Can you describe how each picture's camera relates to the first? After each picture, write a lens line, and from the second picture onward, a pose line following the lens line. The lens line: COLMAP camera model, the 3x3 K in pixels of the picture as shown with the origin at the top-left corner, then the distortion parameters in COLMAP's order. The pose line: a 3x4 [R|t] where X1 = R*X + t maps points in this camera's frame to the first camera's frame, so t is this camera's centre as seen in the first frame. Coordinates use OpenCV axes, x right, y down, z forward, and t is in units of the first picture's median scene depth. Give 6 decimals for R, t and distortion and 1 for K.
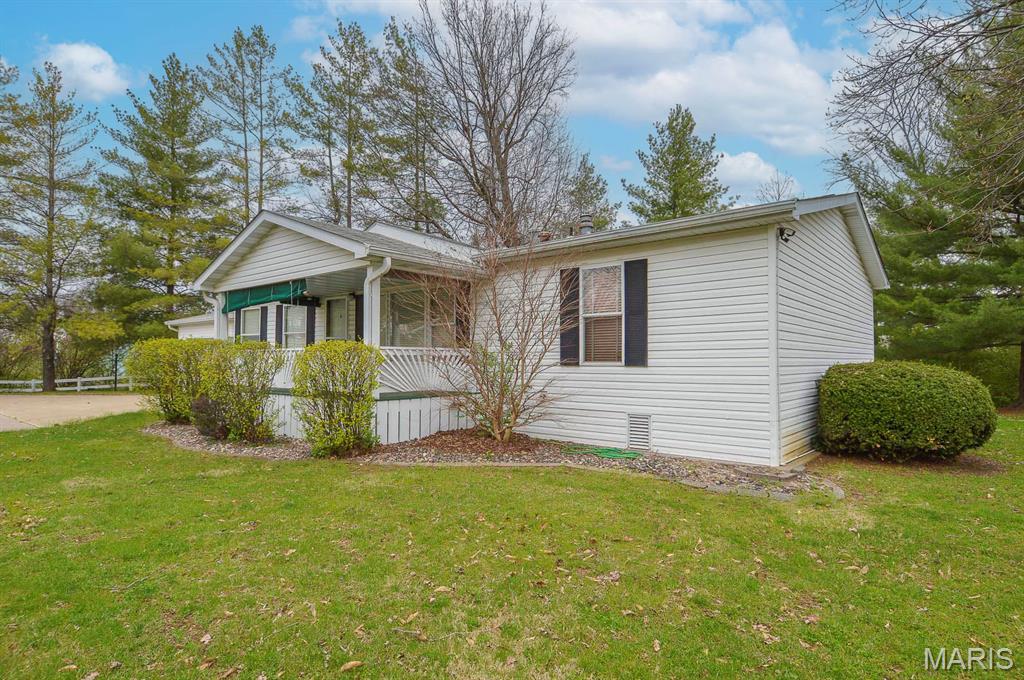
lens RADIAL K [[554.8, 0, 519.5], [0, 554.8, 340.3], [0, 0, 1]] dist [-0.005580, -0.003398]
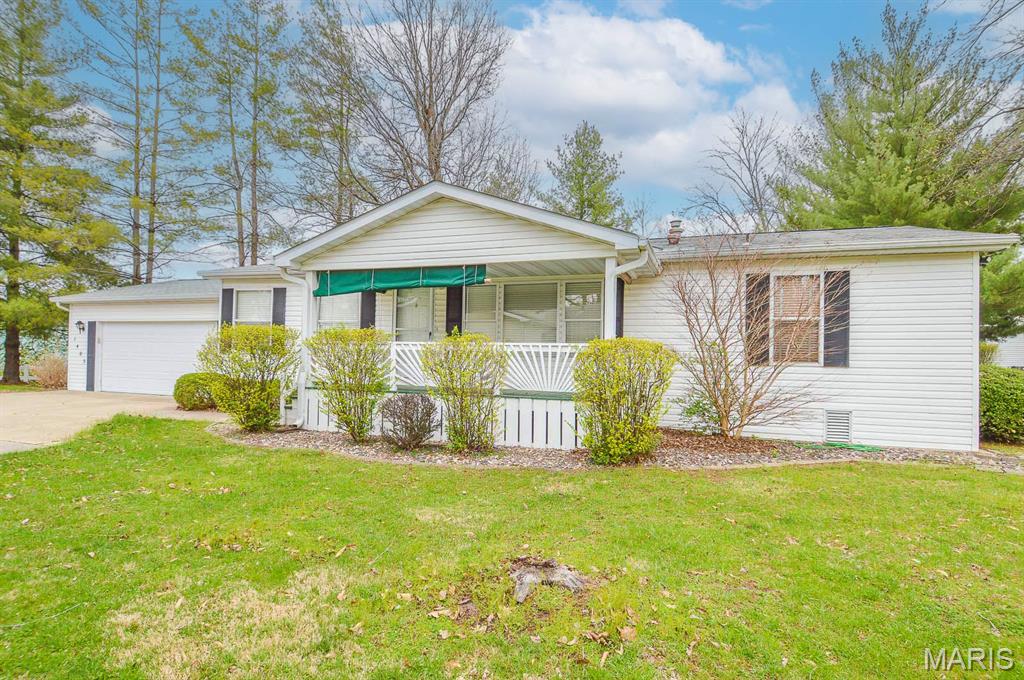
lens RADIAL K [[534.9, 0, 512.0], [0, 534.9, 340.0], [0, 0, 1]] dist [-0.002531, -0.001450]
pose [[0.940453, 0.022411, 0.339186, -0.684988], [-0.025915, 0.999647, 0.005804, 0.003267], [-0.338936, -0.014248, 0.940702, 0.197792]]
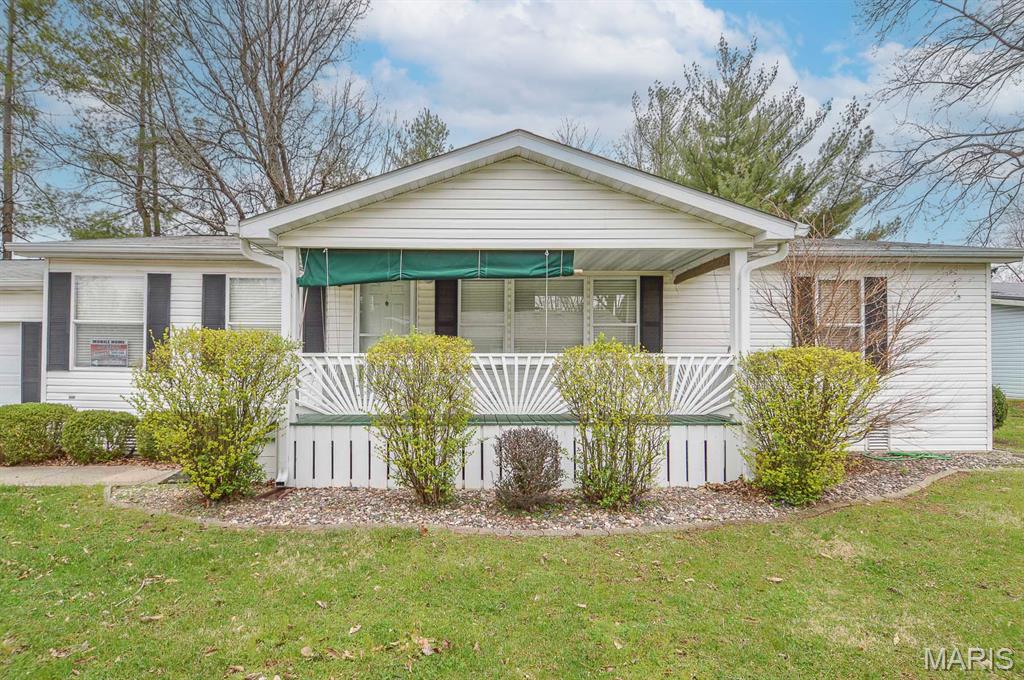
lens RADIAL K [[564.4, 0, 468.4], [0, 564.4, 340.0], [0, 0, 1]] dist [-0.005777, -0.001882]
pose [[0.777382, 0.028687, 0.628374, -0.983014], [-0.023059, 0.999588, -0.017108, 0.012234], [-0.628606, -0.001190, 0.777723, 0.596234]]
